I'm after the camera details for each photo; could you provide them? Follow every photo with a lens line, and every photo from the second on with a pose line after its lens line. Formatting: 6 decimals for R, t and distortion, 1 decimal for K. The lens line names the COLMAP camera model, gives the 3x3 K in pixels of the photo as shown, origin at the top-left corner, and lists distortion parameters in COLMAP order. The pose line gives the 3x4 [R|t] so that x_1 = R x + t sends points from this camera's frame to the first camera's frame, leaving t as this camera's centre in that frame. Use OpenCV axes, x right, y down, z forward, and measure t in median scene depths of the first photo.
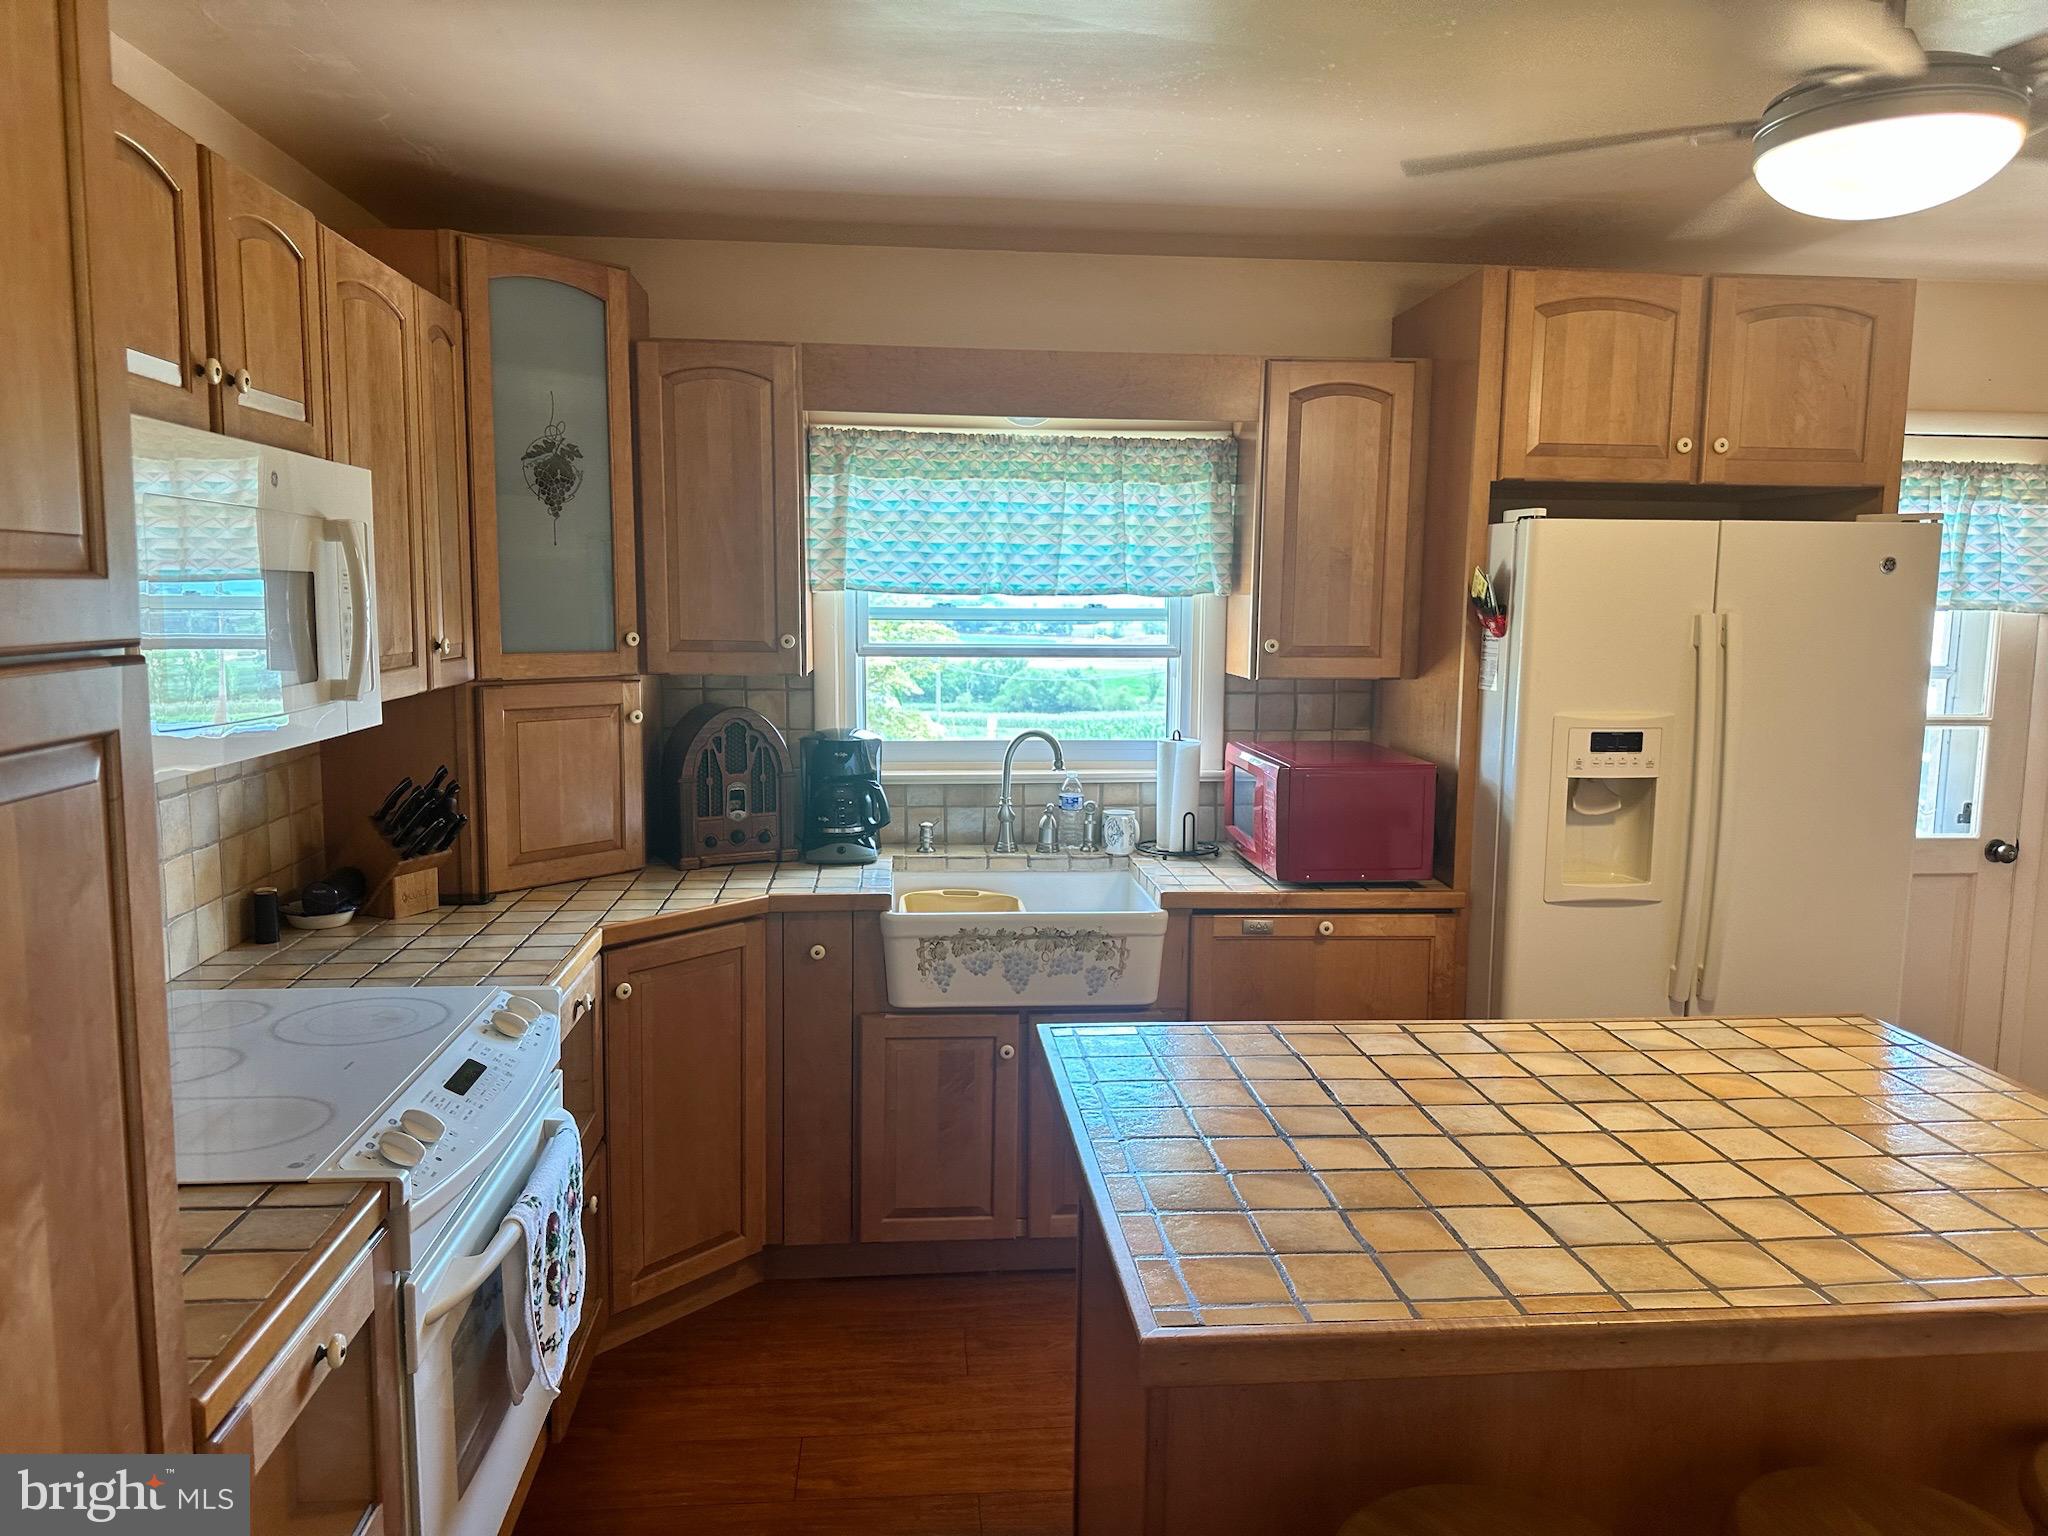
lens RADIAL K [[1427.7, 0, 1023.1], [0, 1427.7, 751.5], [0, 0, 1]] dist [0.104690, -0.130062]
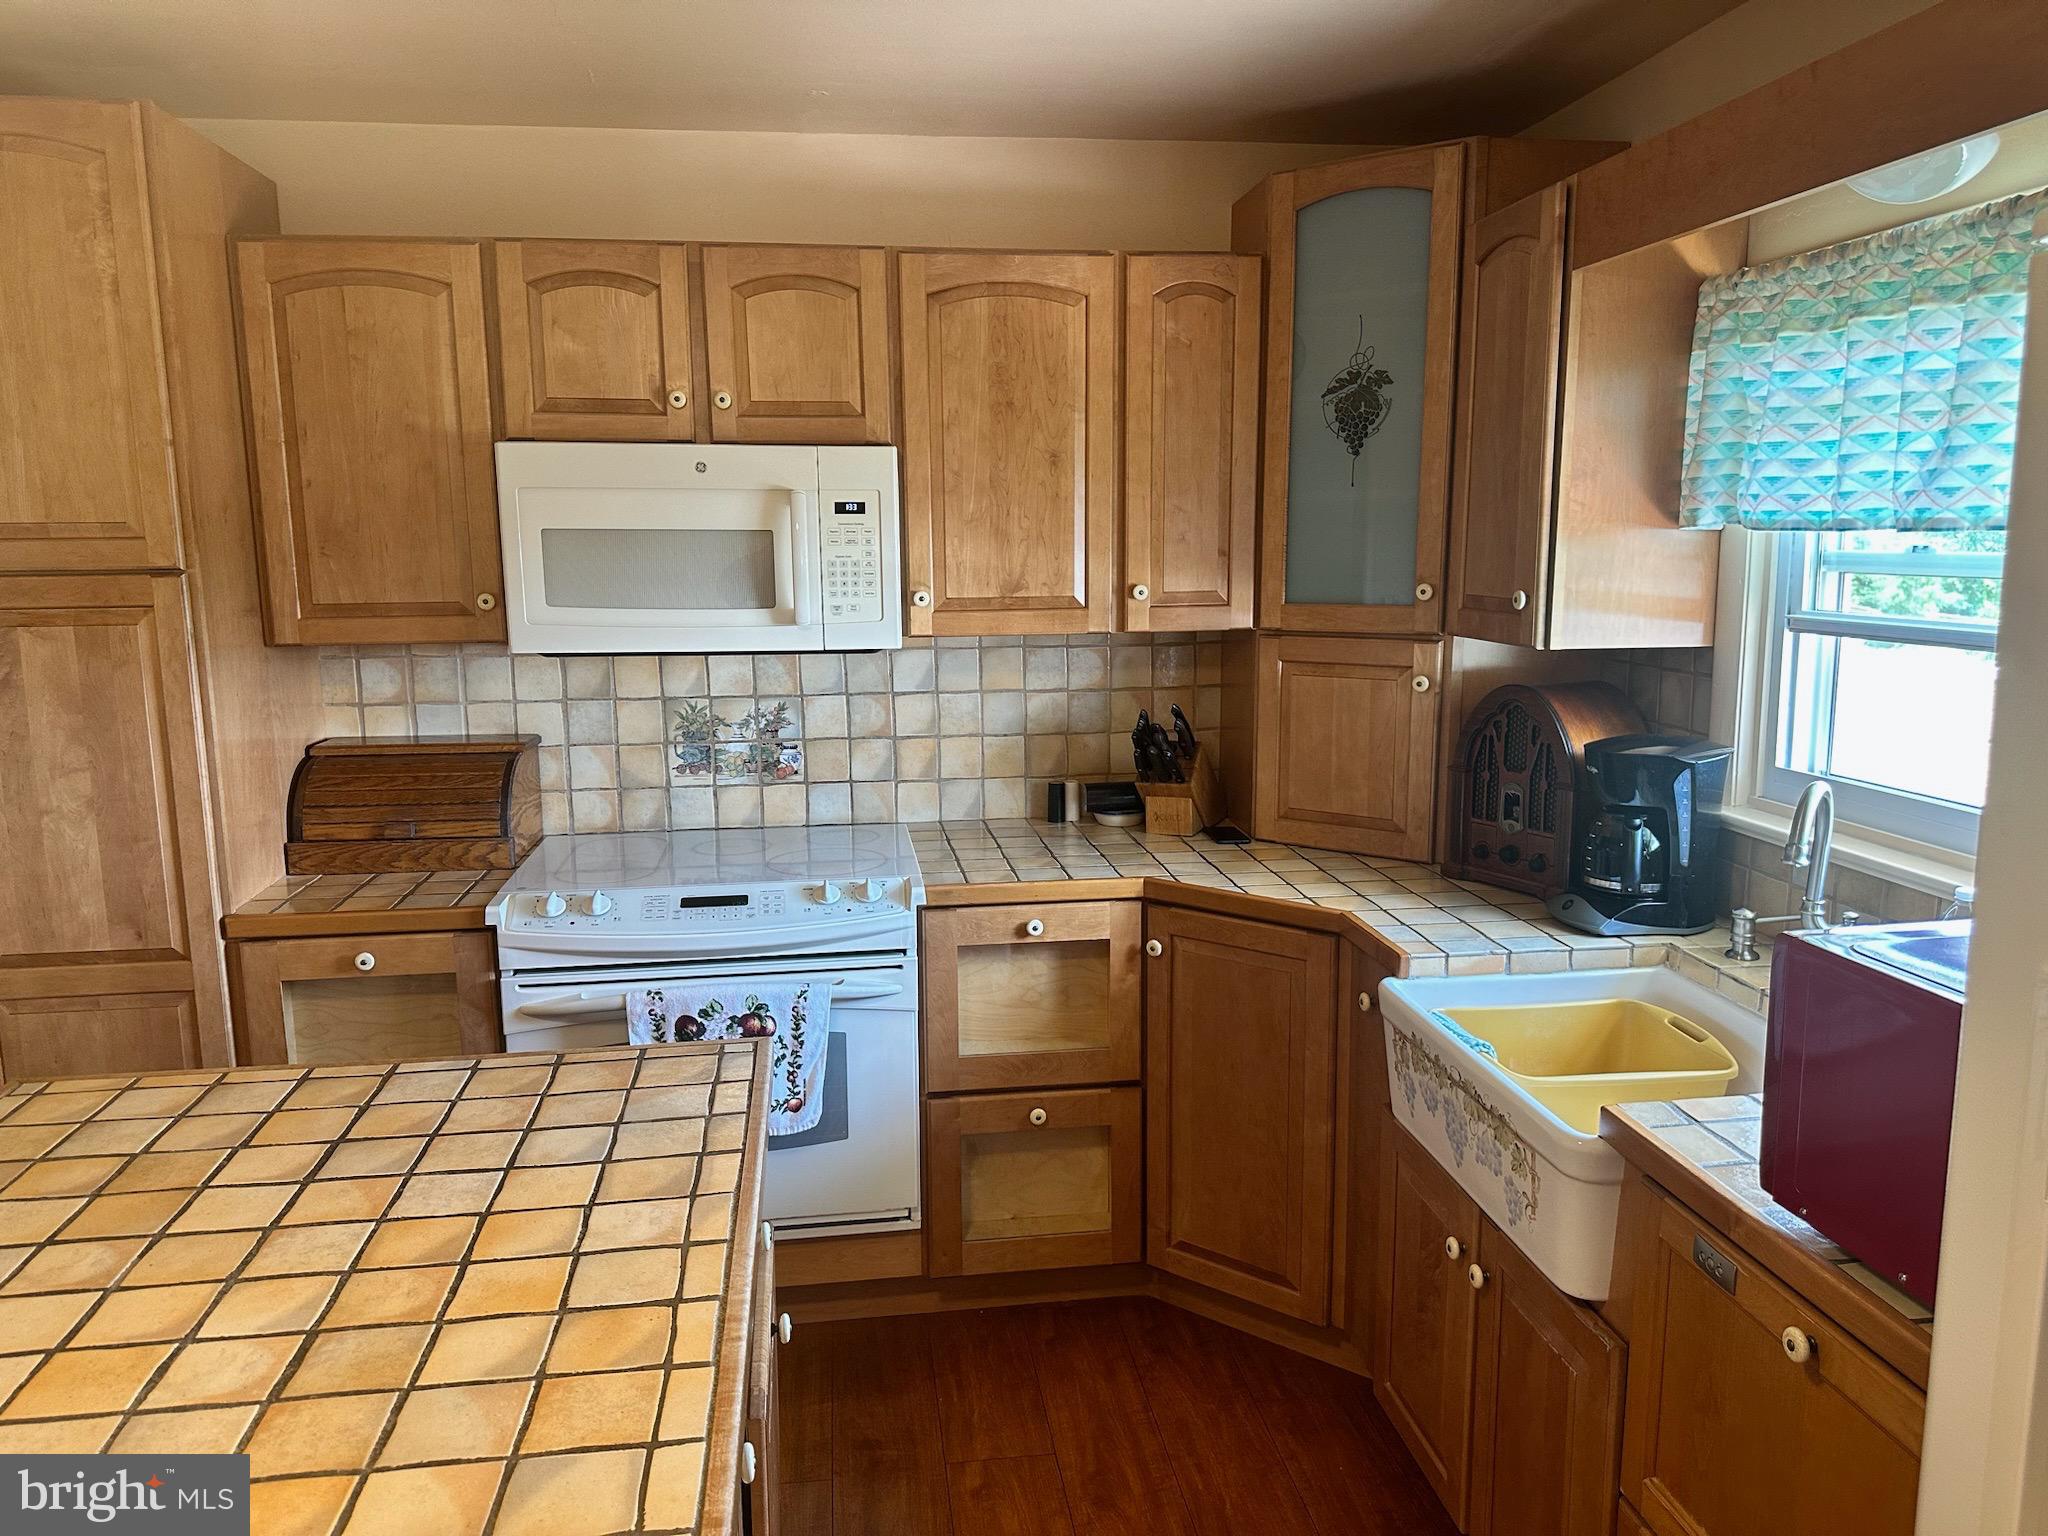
lens RADIAL K [[1441.6, 0, 1025.8], [0, 1441.6, 777.5], [0, 0, 1]] dist [0.065352, -0.064138]
pose [[0.045987, 0.158293, -0.986321, 0.607076], [-0.100363, 0.983101, 0.153097, -0.082160], [0.993888, 0.091950, 0.061096, 0.761287]]
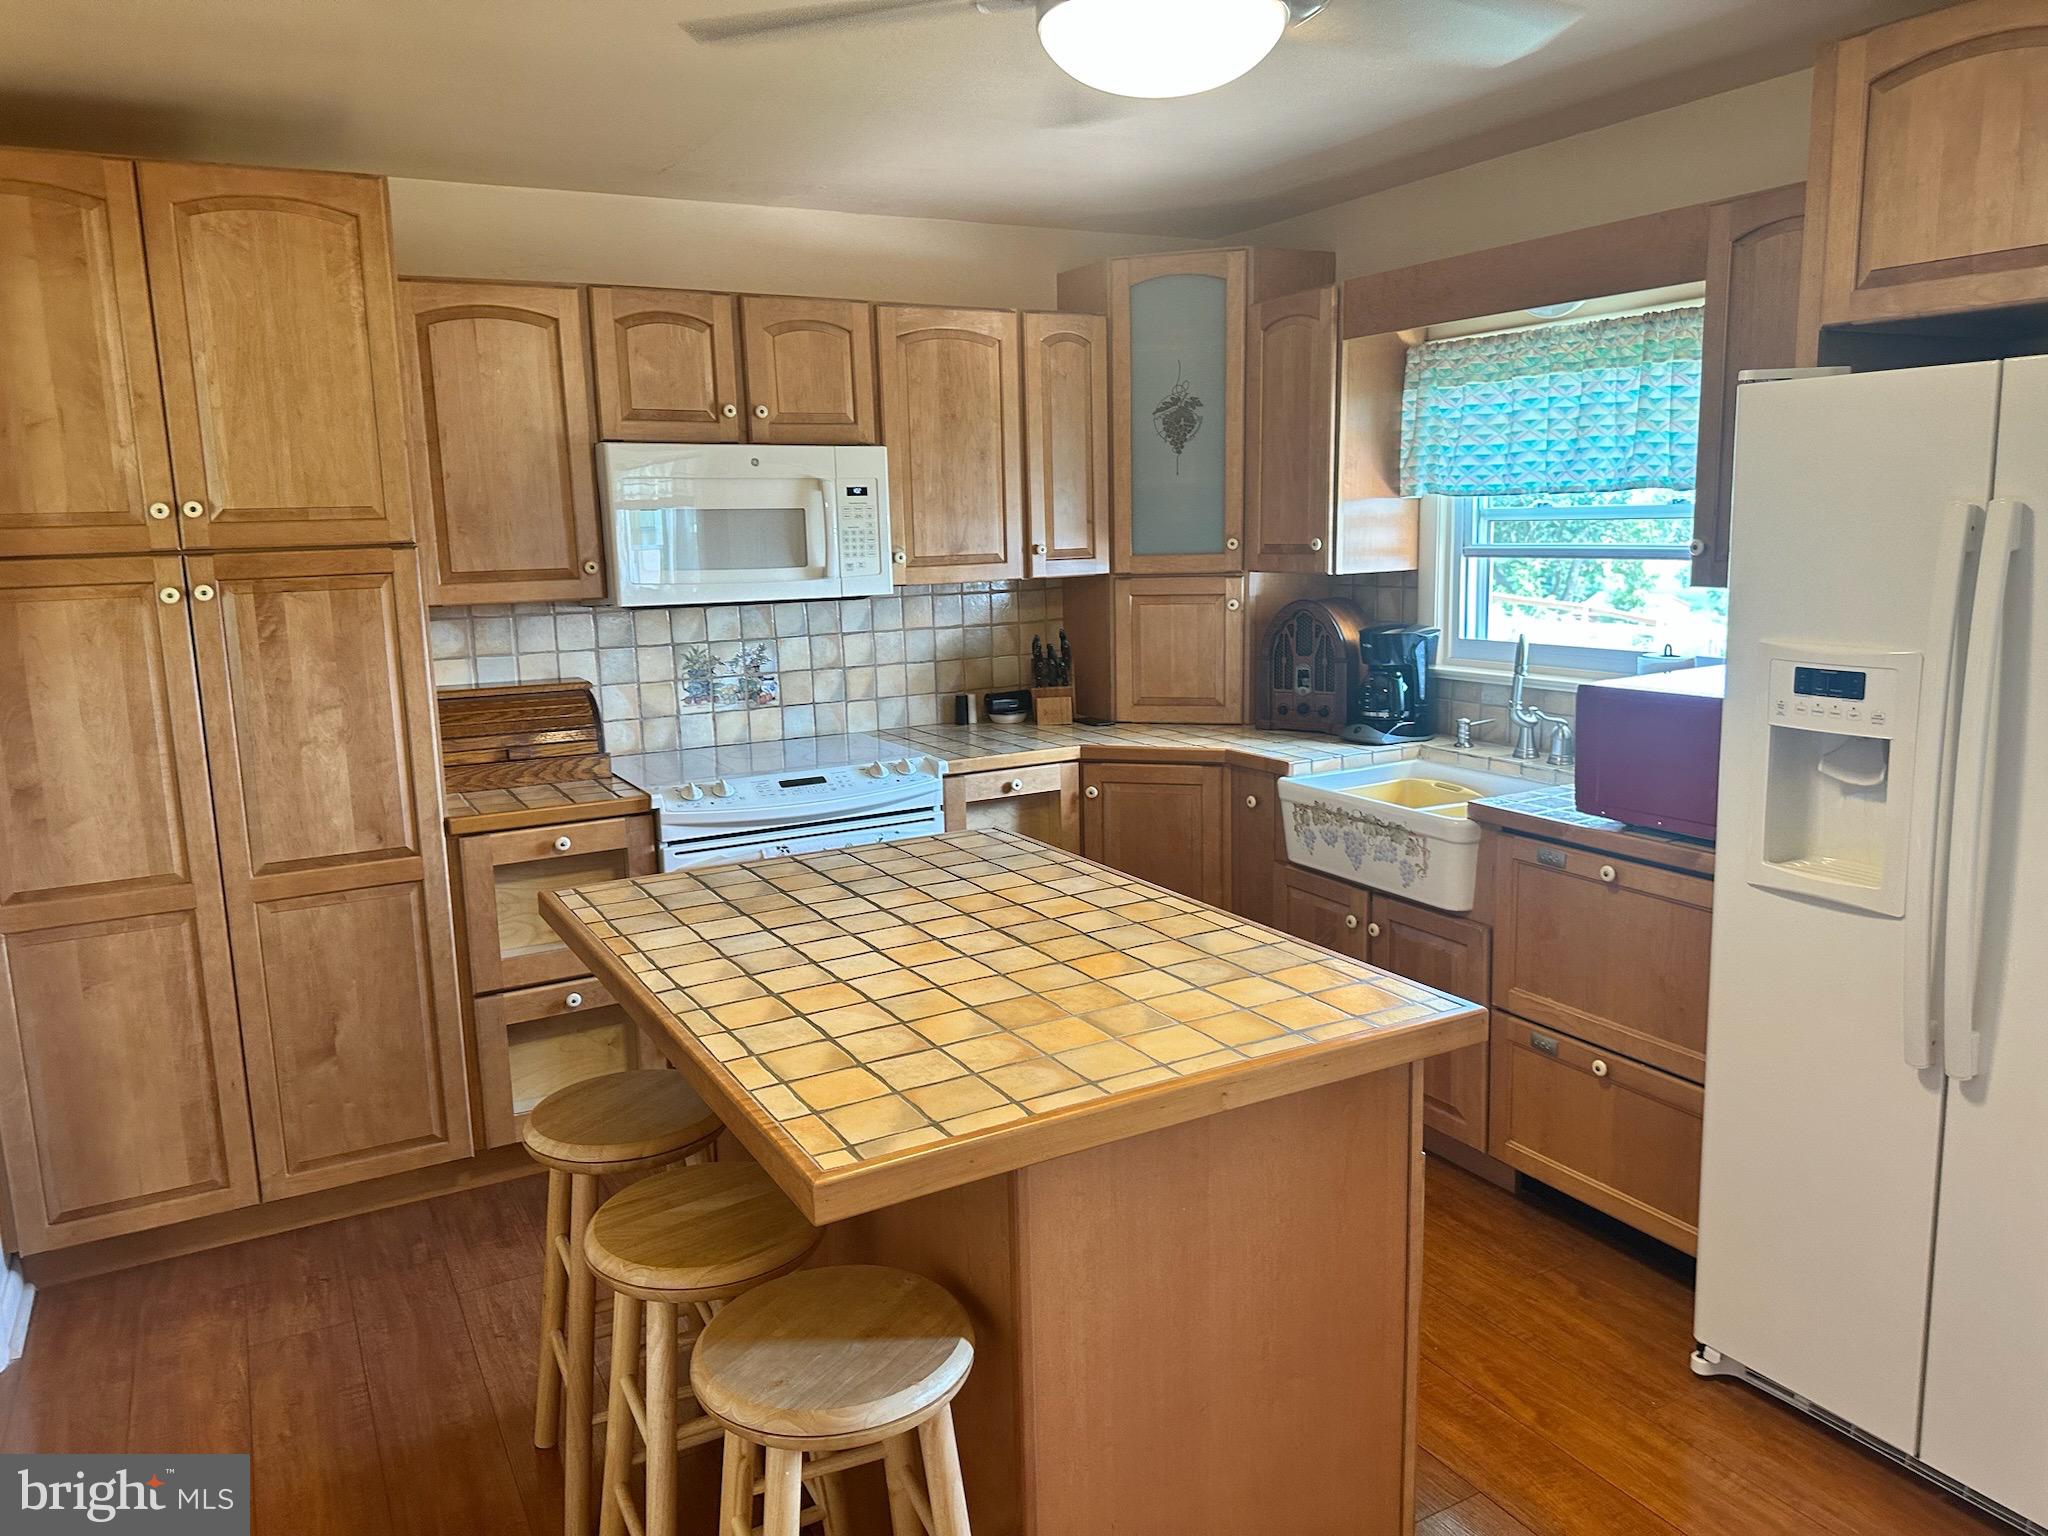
lens RADIAL K [[1437.1, 0, 1018.2], [0, 1437.1, 762.2], [0, 0, 1]] dist [0.109592, -0.137625]
pose [[0.404380, 0.136507, -0.904346, 0.885777], [-0.070383, 0.990511, 0.118042, -0.024654], [0.911879, 0.015917, 0.410151, 0.314481]]
